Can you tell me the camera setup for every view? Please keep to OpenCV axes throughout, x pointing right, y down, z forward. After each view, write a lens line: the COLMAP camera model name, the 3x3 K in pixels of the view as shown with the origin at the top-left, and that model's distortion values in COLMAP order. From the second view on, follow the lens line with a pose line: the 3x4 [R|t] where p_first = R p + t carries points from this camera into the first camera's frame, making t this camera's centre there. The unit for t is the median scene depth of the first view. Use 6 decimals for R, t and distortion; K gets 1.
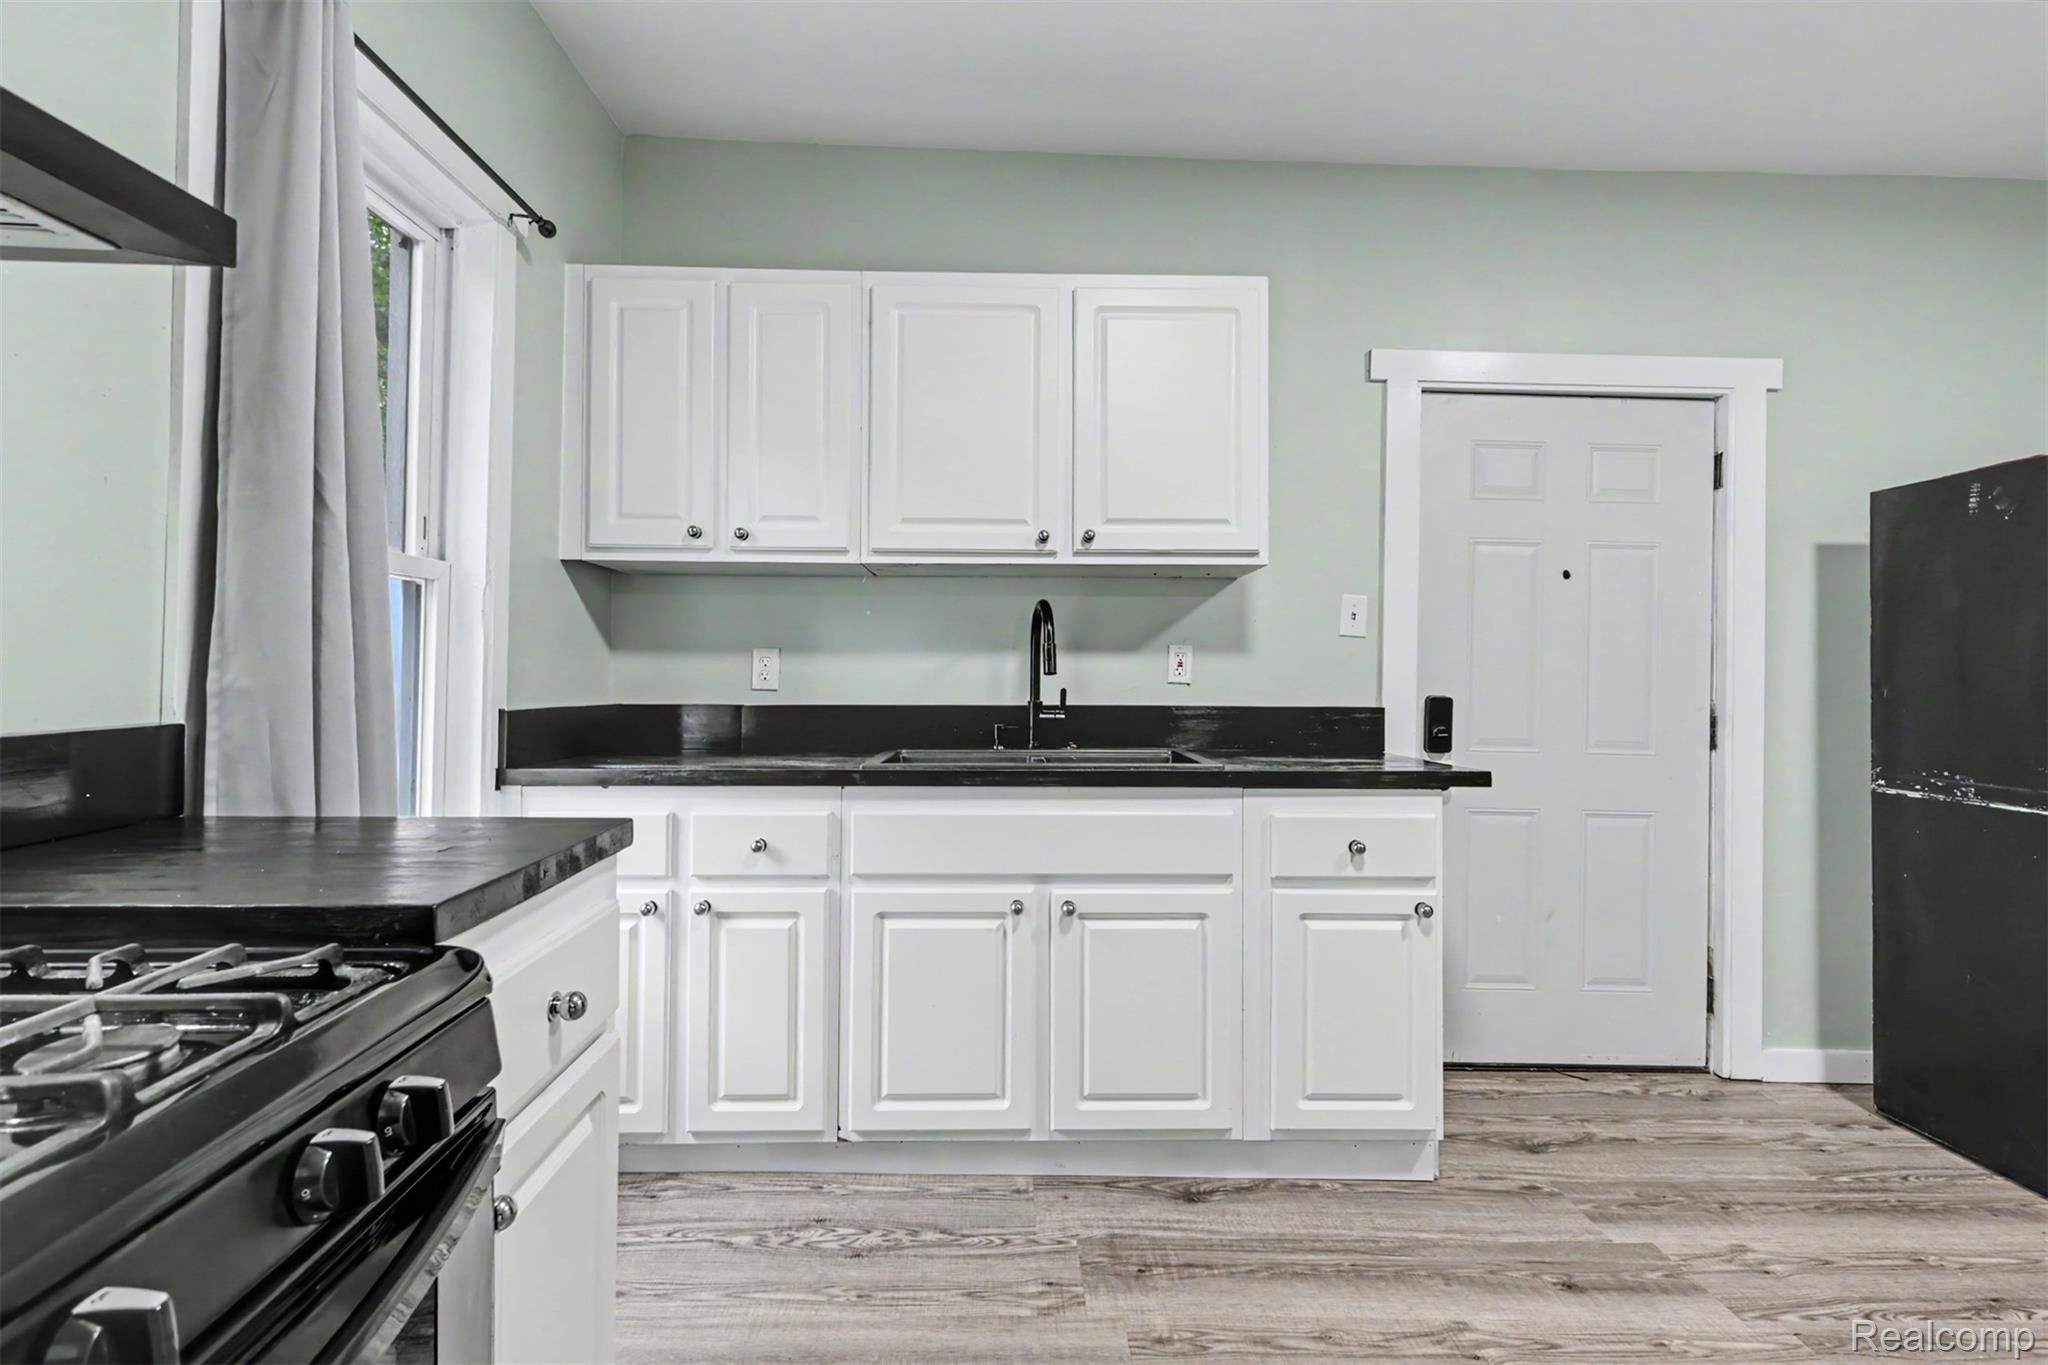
lens RADIAL K [[903.4, 0, 1015.8], [0, 903.4, 655.1], [0, 0, 1]] dist [0.003286, -0.000016]
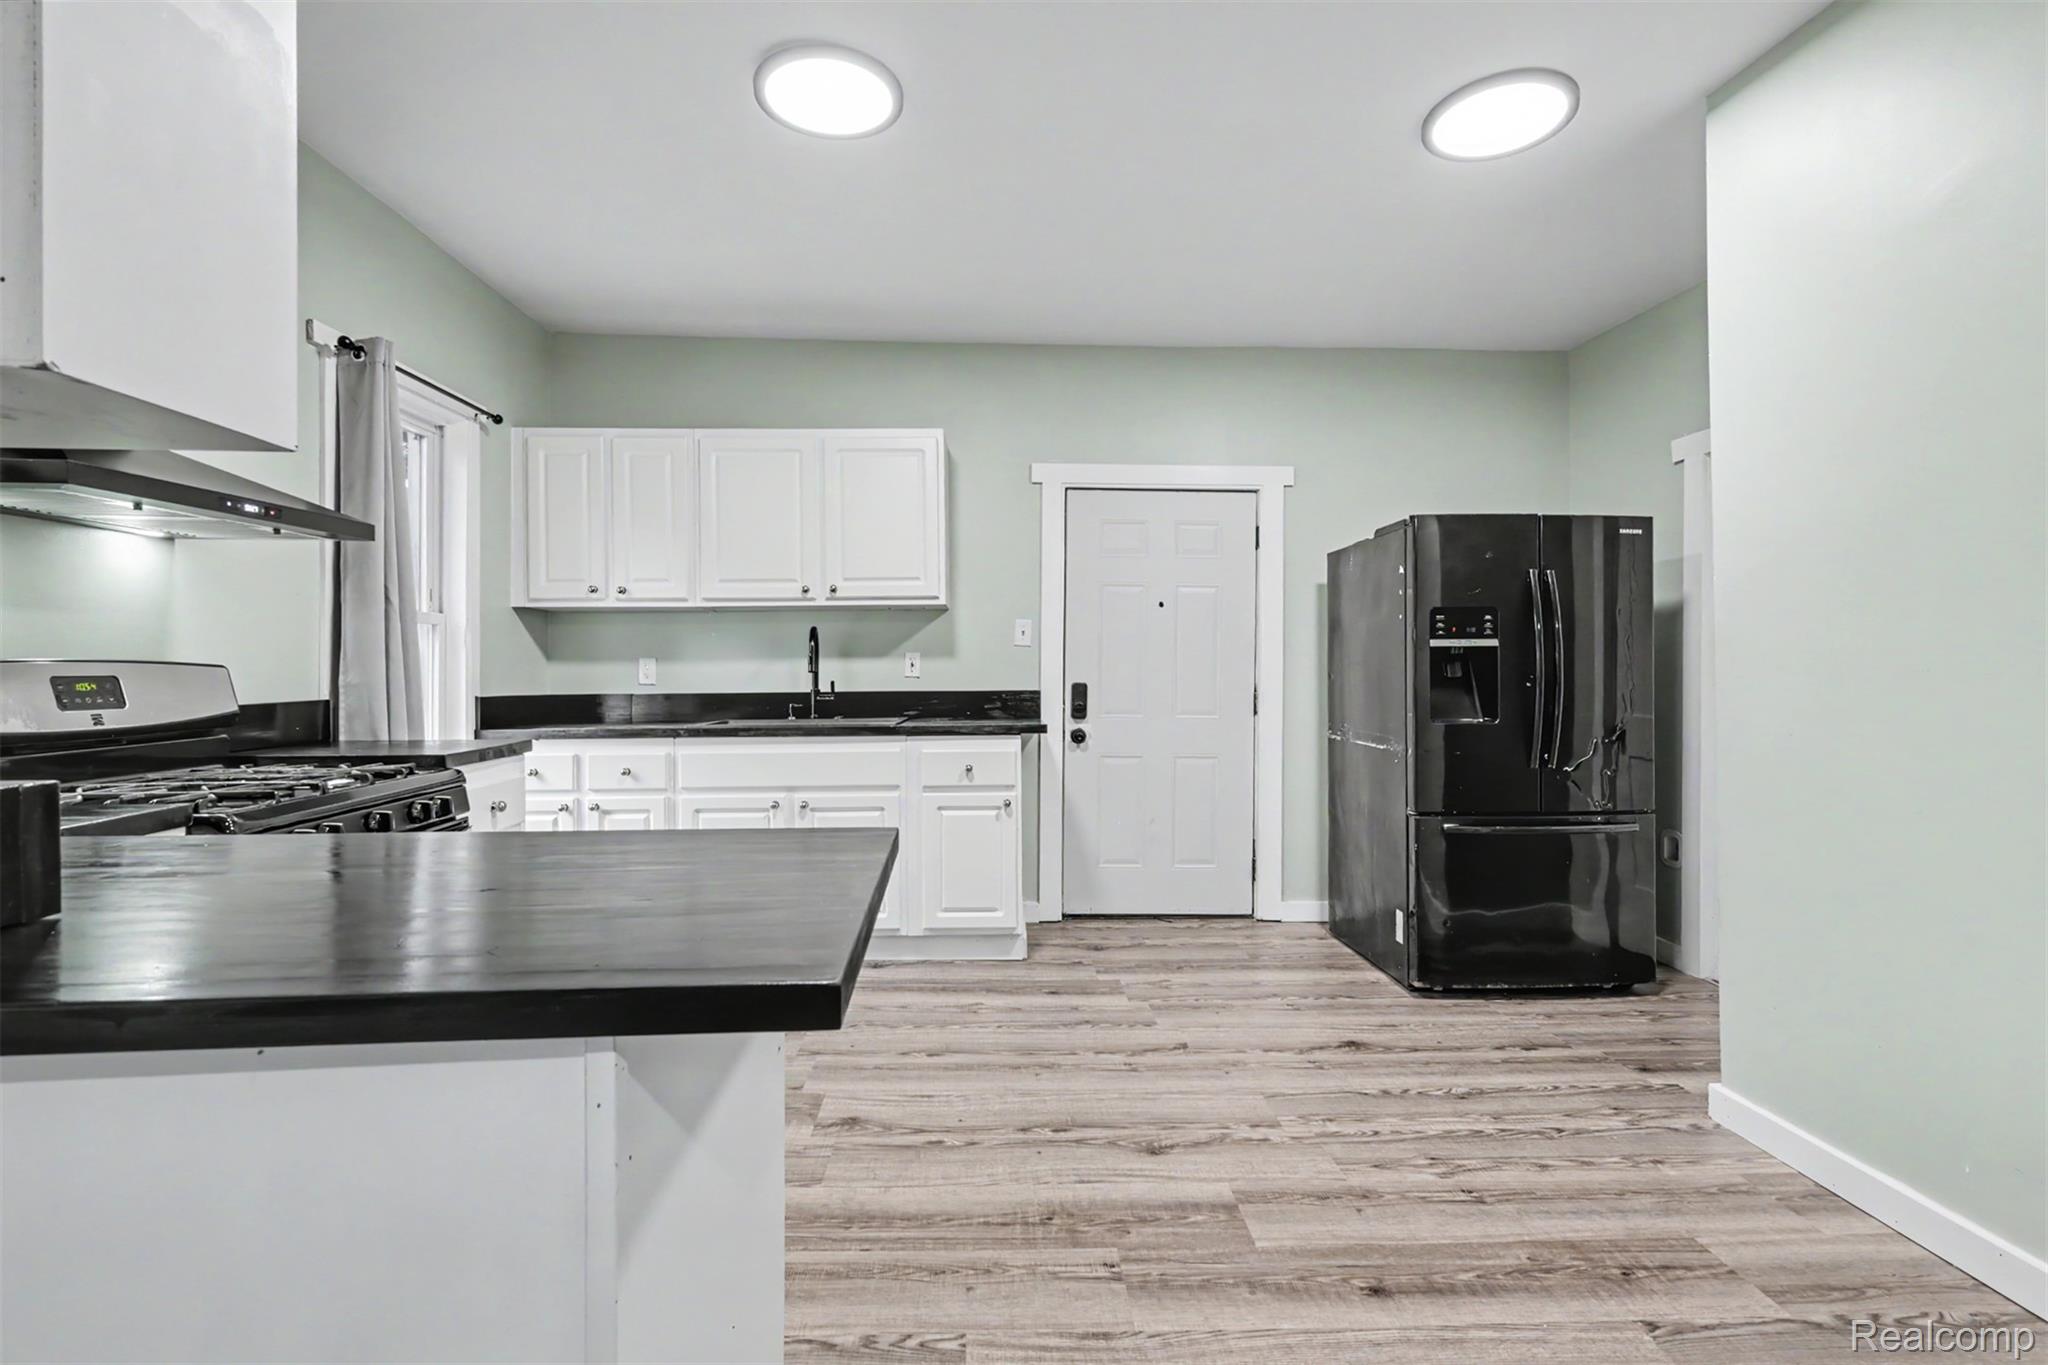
lens RADIAL K [[903.4, 0, 1026.3], [0, 903.4, 665.0], [0, 0, 1]] dist [0.003286, -0.000016]
pose [[0.999801, -0.012363, 0.015660, 0.449899], [0.012151, 0.999834, 0.013577, -0.010957], [-0.015825, -0.013384, 0.999785, -0.736205]]
